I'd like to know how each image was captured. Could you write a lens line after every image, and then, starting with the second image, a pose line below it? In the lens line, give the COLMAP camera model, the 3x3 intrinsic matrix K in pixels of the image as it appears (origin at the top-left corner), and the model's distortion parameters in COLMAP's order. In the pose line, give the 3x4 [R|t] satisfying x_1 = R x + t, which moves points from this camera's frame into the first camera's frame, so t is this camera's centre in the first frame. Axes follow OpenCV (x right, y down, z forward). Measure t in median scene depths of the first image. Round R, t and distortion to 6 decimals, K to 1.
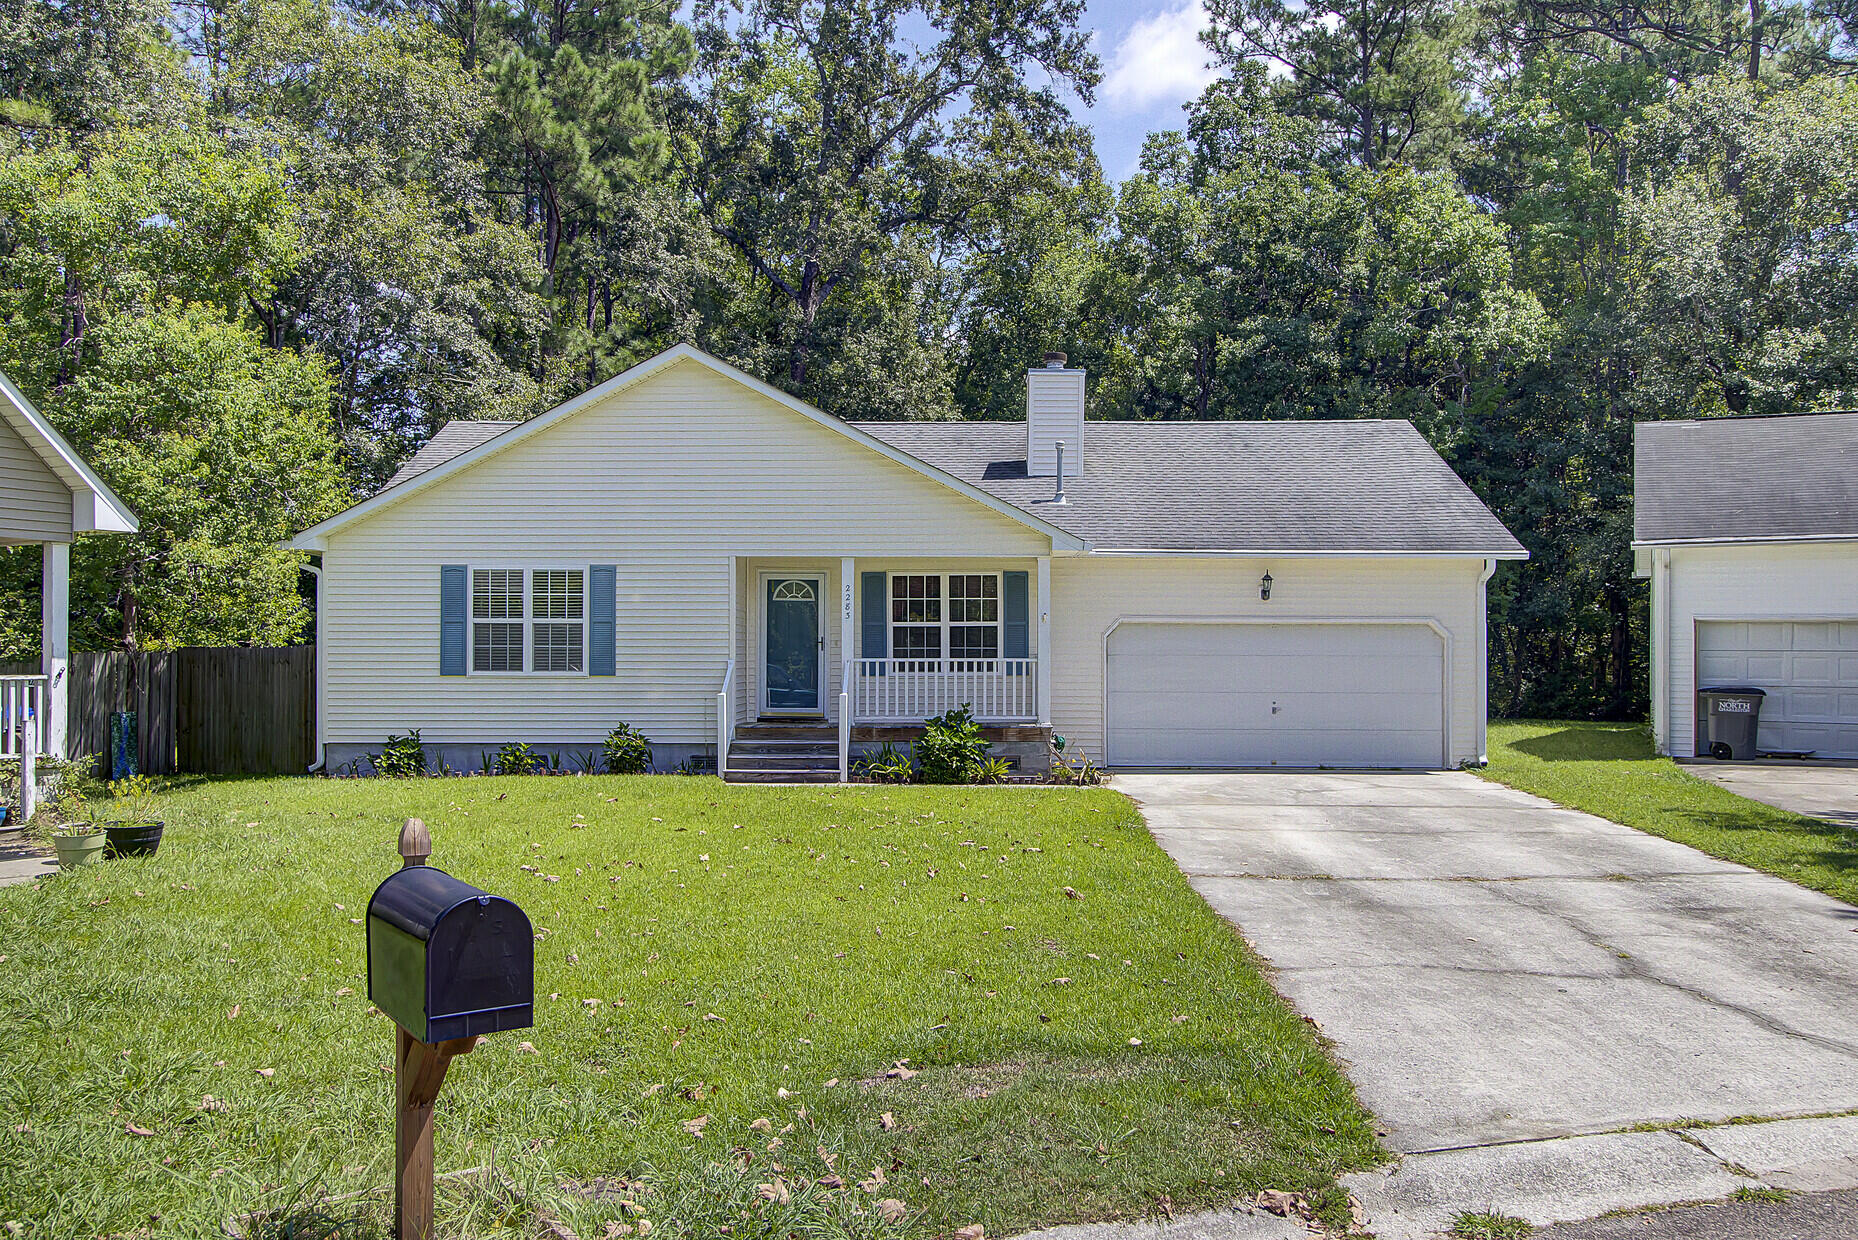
lens RADIAL K [[1596.8, 0, 925.6], [0, 1596.8, 427.0], [0, 0, 1]] dist [0.002653, 0.005209]
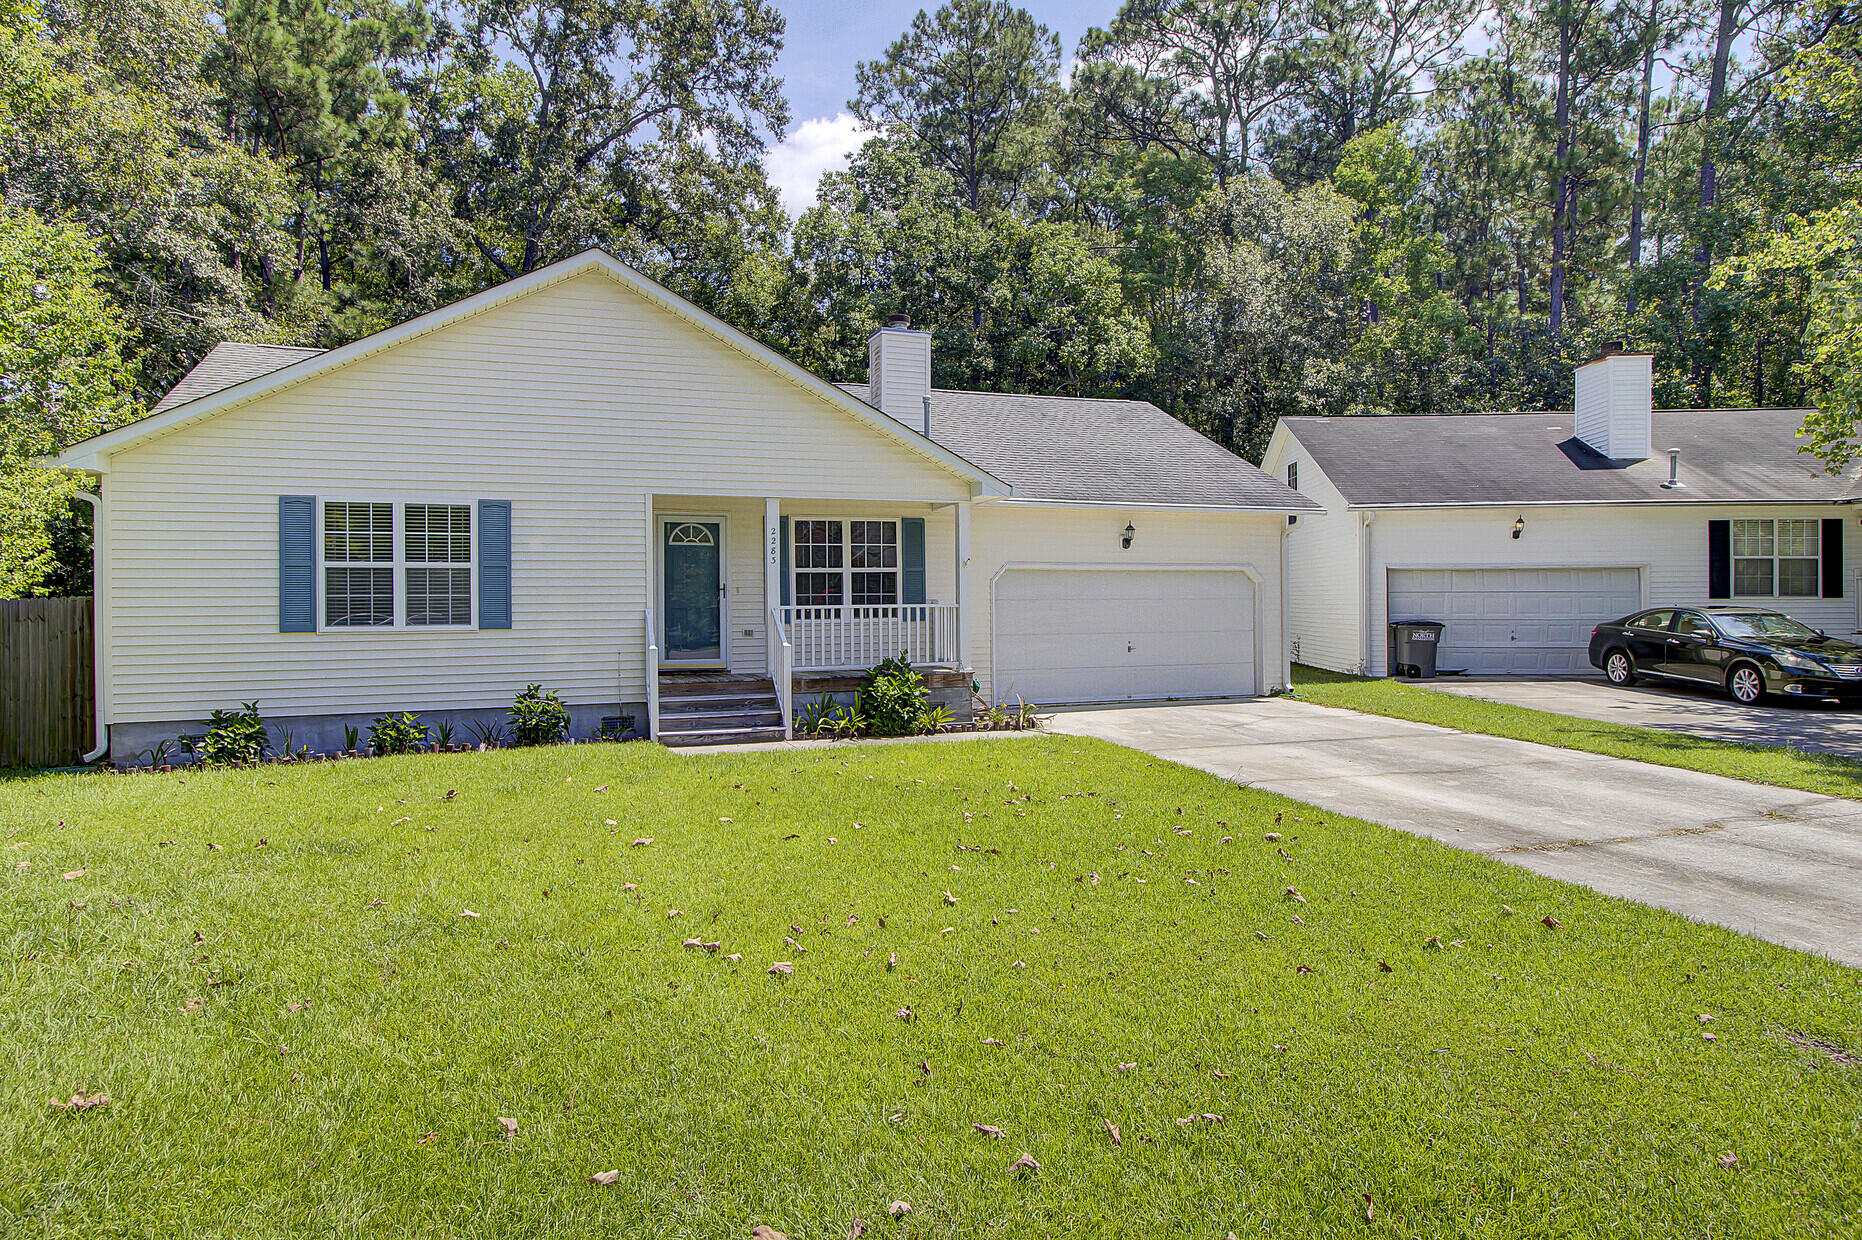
lens RADIAL K [[1108.6, 0, 902.1], [0, 1108.6, 498.6], [0, 0, 1]] dist [-0.002196, 0.000498]
pose [[0.930052, 0.024813, 0.366588, -0.200977], [-0.043271, 0.998171, 0.042219, 0.047532], [-0.364870, -0.055129, 0.929425, 0.344308]]
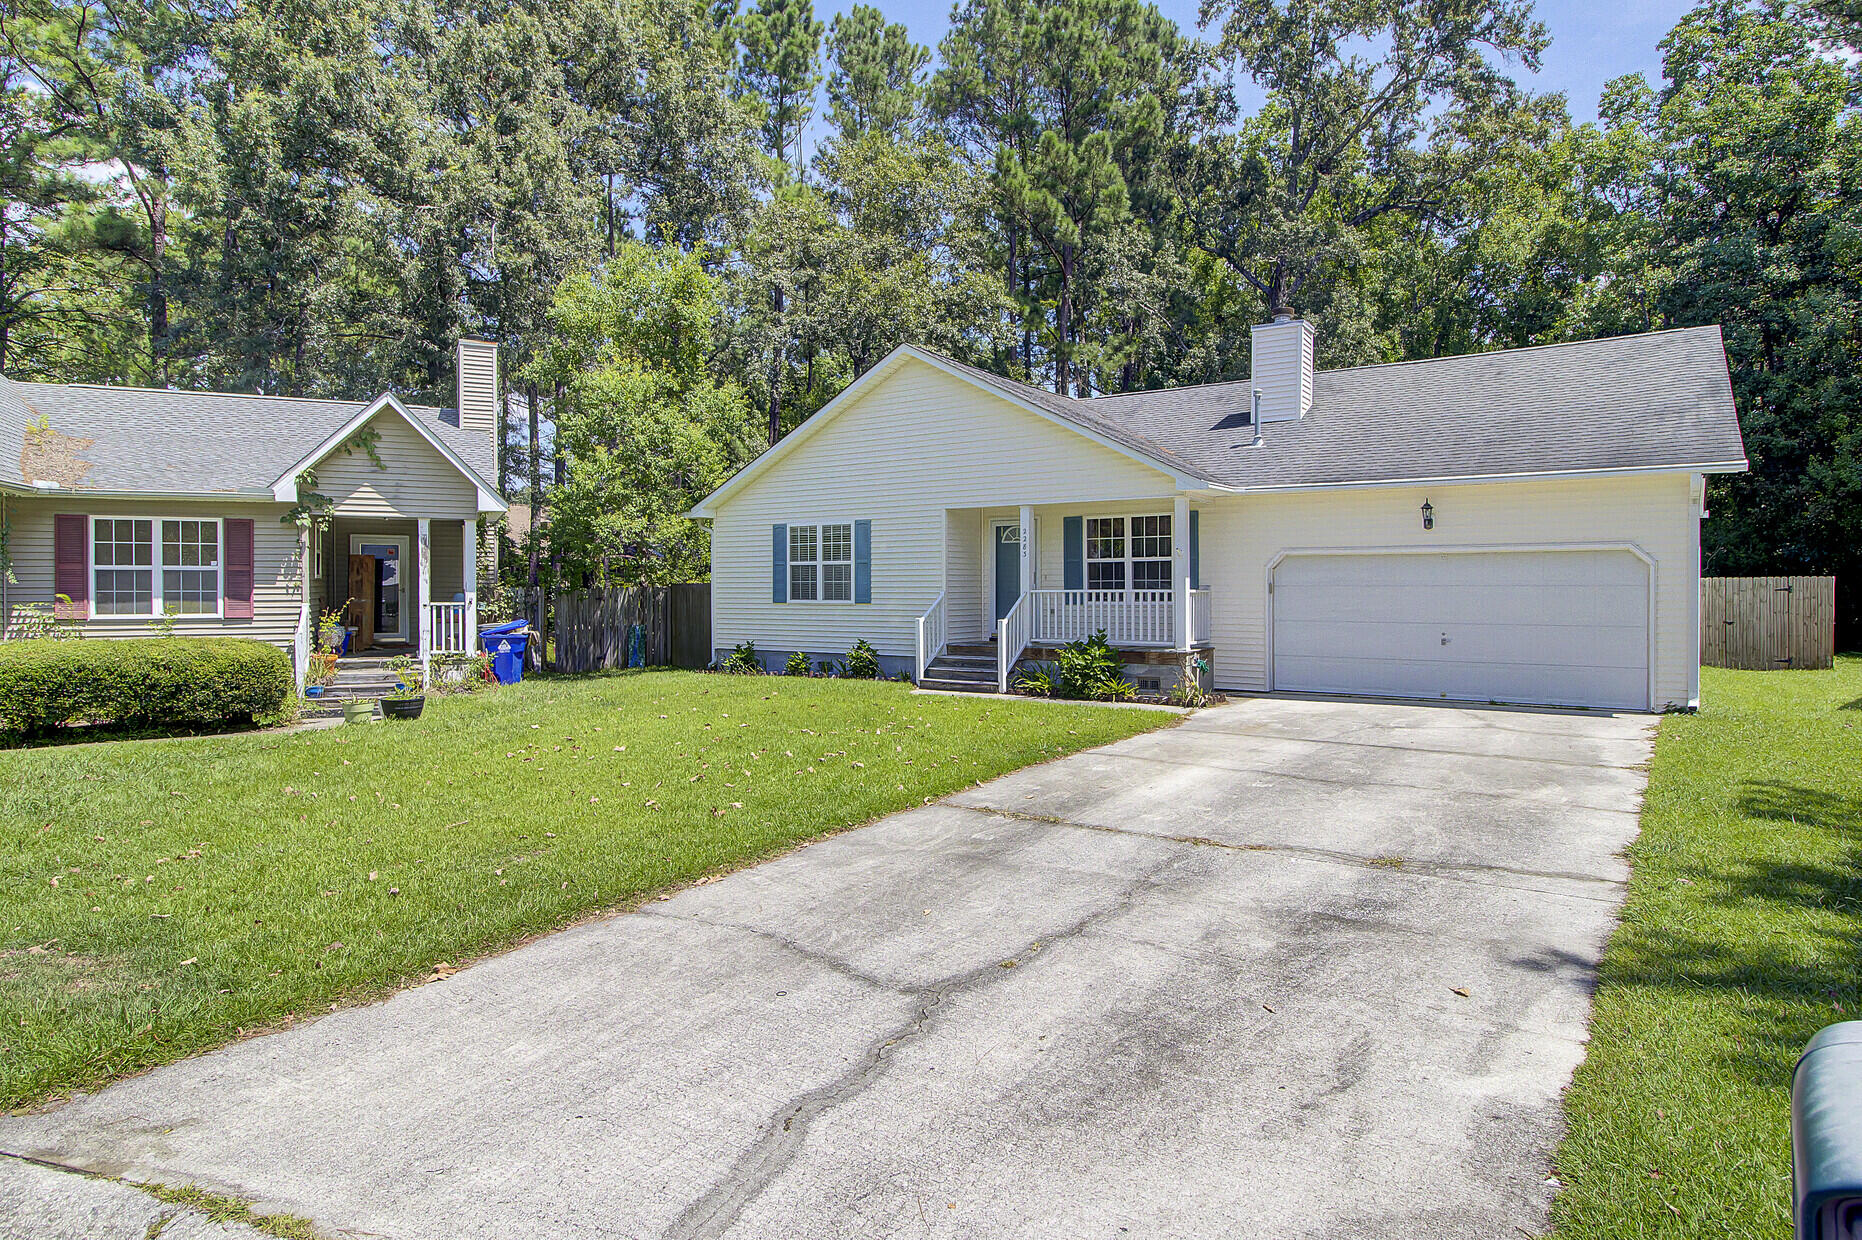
lens RADIAL K [[1129.3, 0, 931.6], [0, 1129.3, 469.8], [0, 0, 1]] dist [0.000970, -0.000490]
pose [[0.814337, -0.064238, -0.576826, 0.355662], [0.086893, 0.996148, 0.011737, 0.036443], [0.573850, -0.059681, 0.816783, 0.255245]]
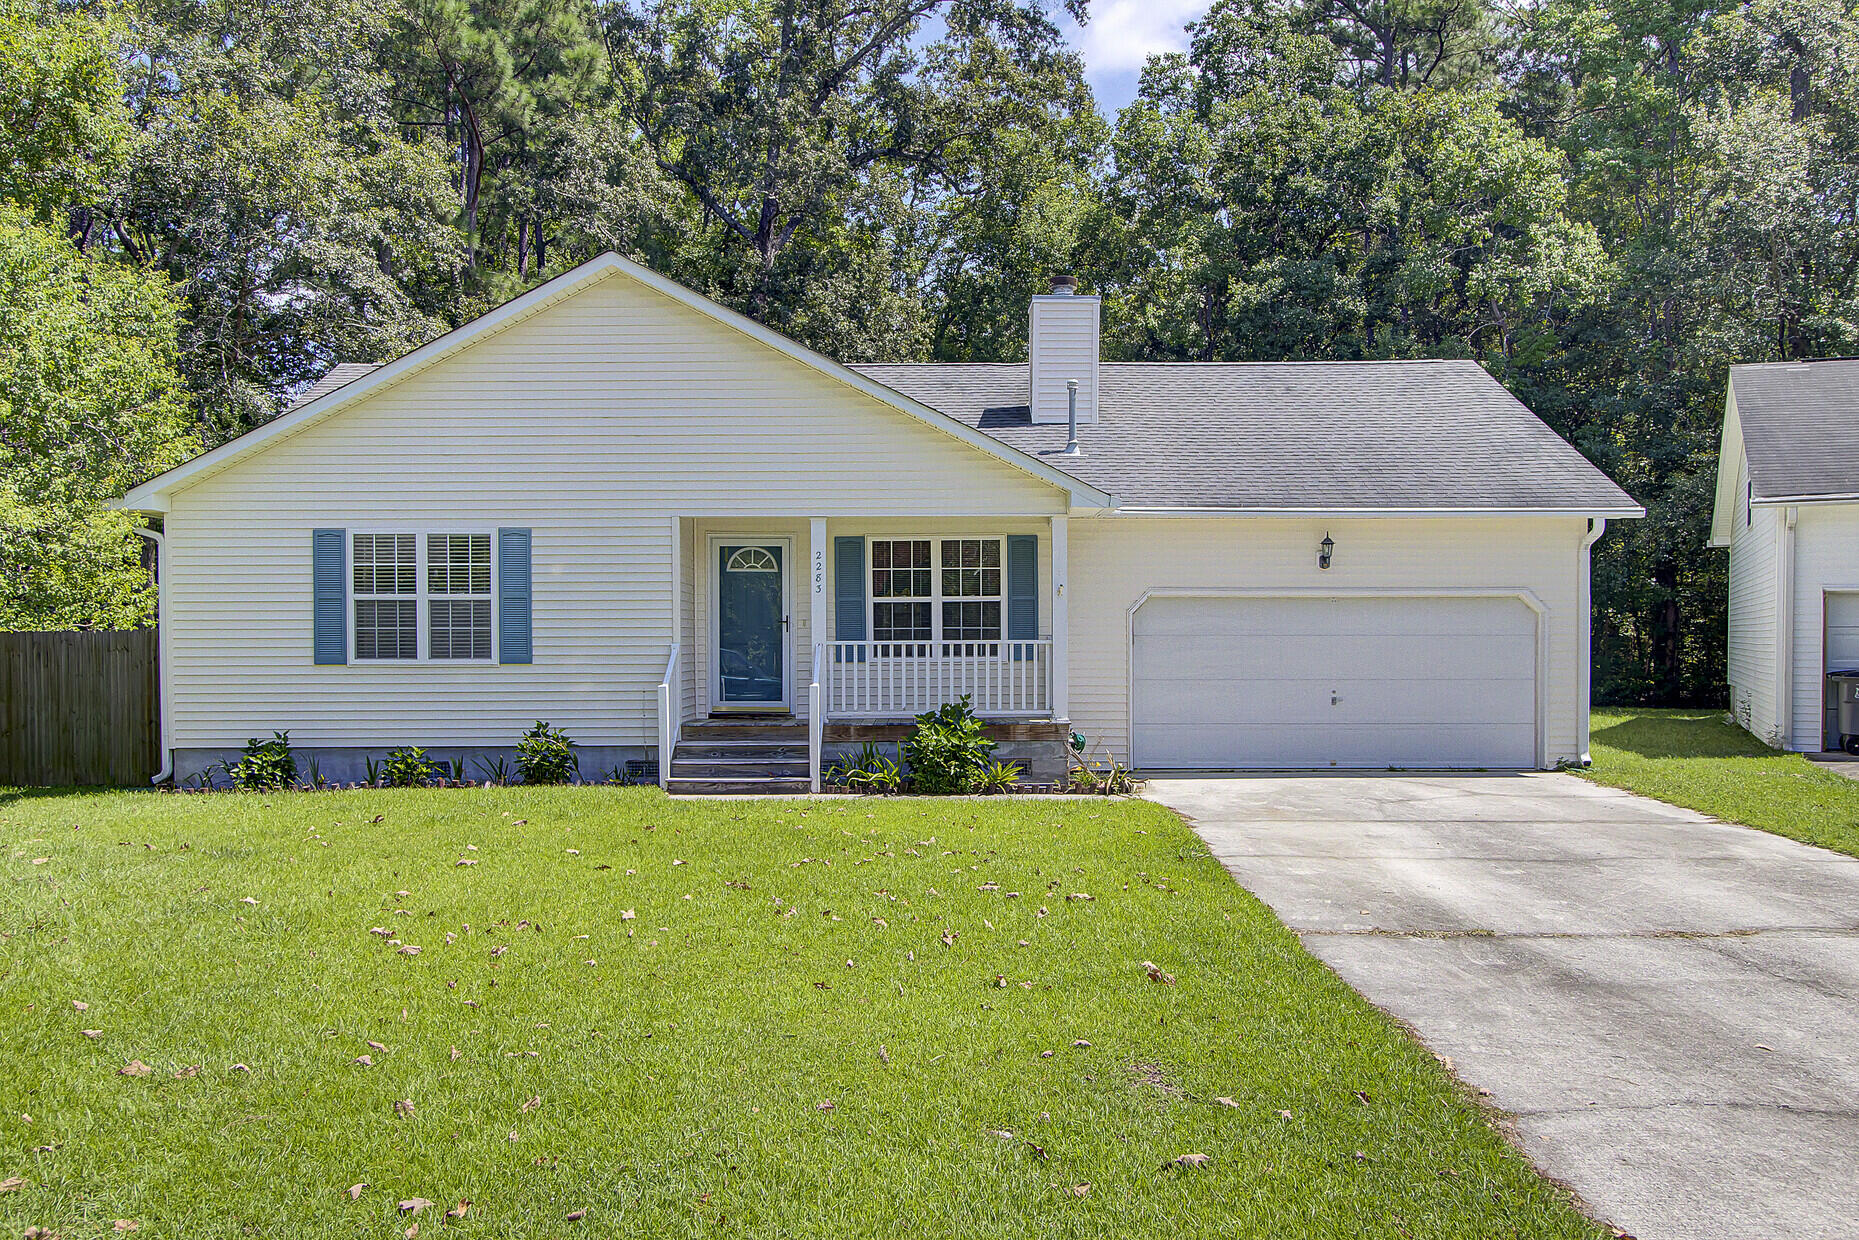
lens RADIAL K [[1604.8, 0, 917.0], [0, 1604.8, 510.5], [0, 0, 1]] dist [0.005412, -0.005181]
pose [[0.999816, -0.003697, 0.018796, -0.012914], [0.002550, 0.998153, 0.060689, 0.026791], [-0.018986, -0.060630, 0.997980, 0.172769]]
